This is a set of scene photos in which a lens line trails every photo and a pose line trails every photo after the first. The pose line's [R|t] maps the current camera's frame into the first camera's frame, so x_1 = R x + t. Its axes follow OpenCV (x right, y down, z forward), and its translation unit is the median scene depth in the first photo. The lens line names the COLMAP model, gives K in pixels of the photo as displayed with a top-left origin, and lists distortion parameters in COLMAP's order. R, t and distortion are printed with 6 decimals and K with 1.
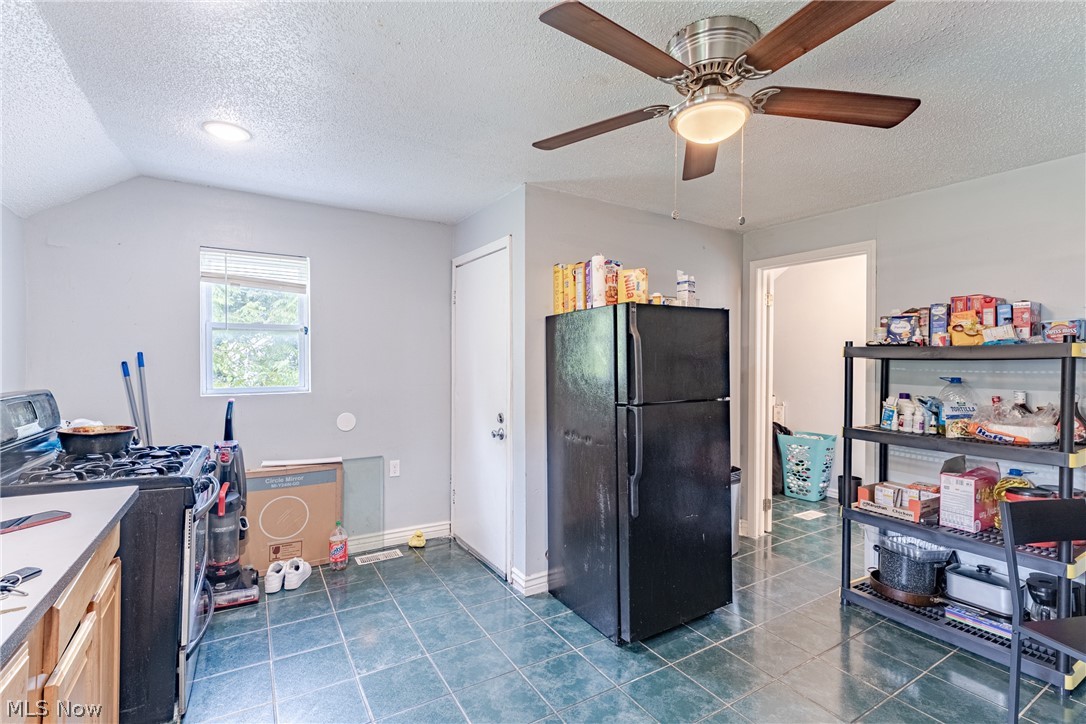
lens RADIAL K [[488.3, 0, 546.6], [0, 488.3, 362.1], [0, 0, 1]] dist [0.001559, 0.000073]
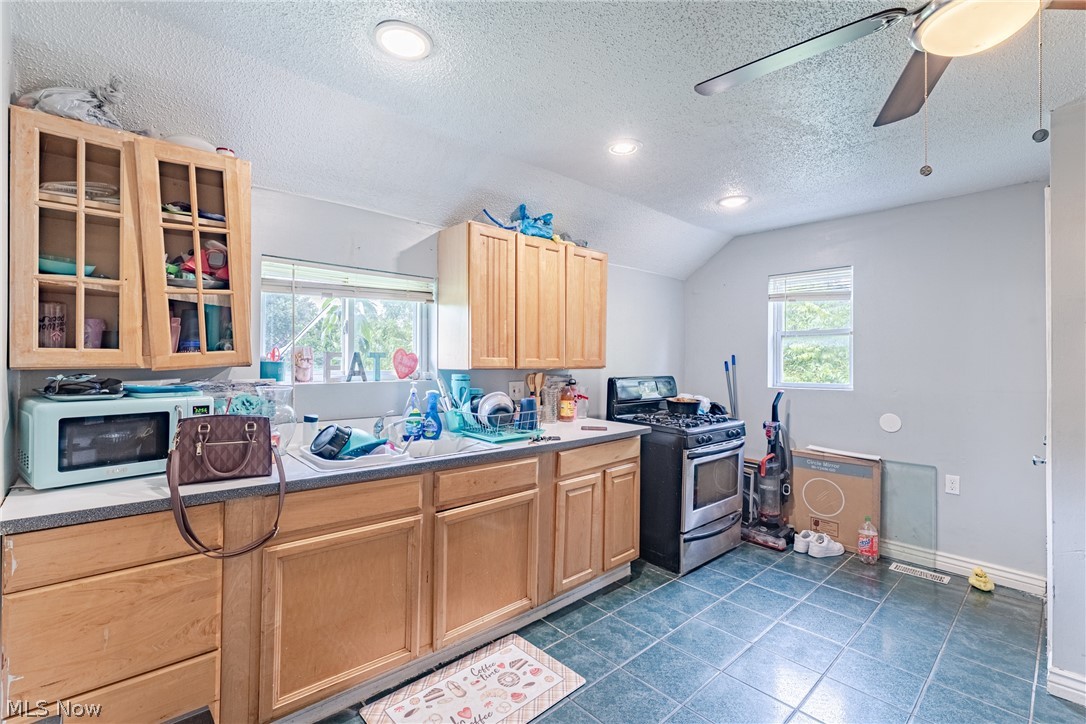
lens RADIAL K [[488.3, 0, 547.1], [0, 488.3, 356.4], [0, 0, 1]] dist [0.001559, 0.000073]
pose [[0.199113, -0.011626, -0.979908, 0.475687], [-0.011204, 0.999837, -0.014139, 0.011180], [0.979913, 0.013794, 0.198950, 0.133785]]
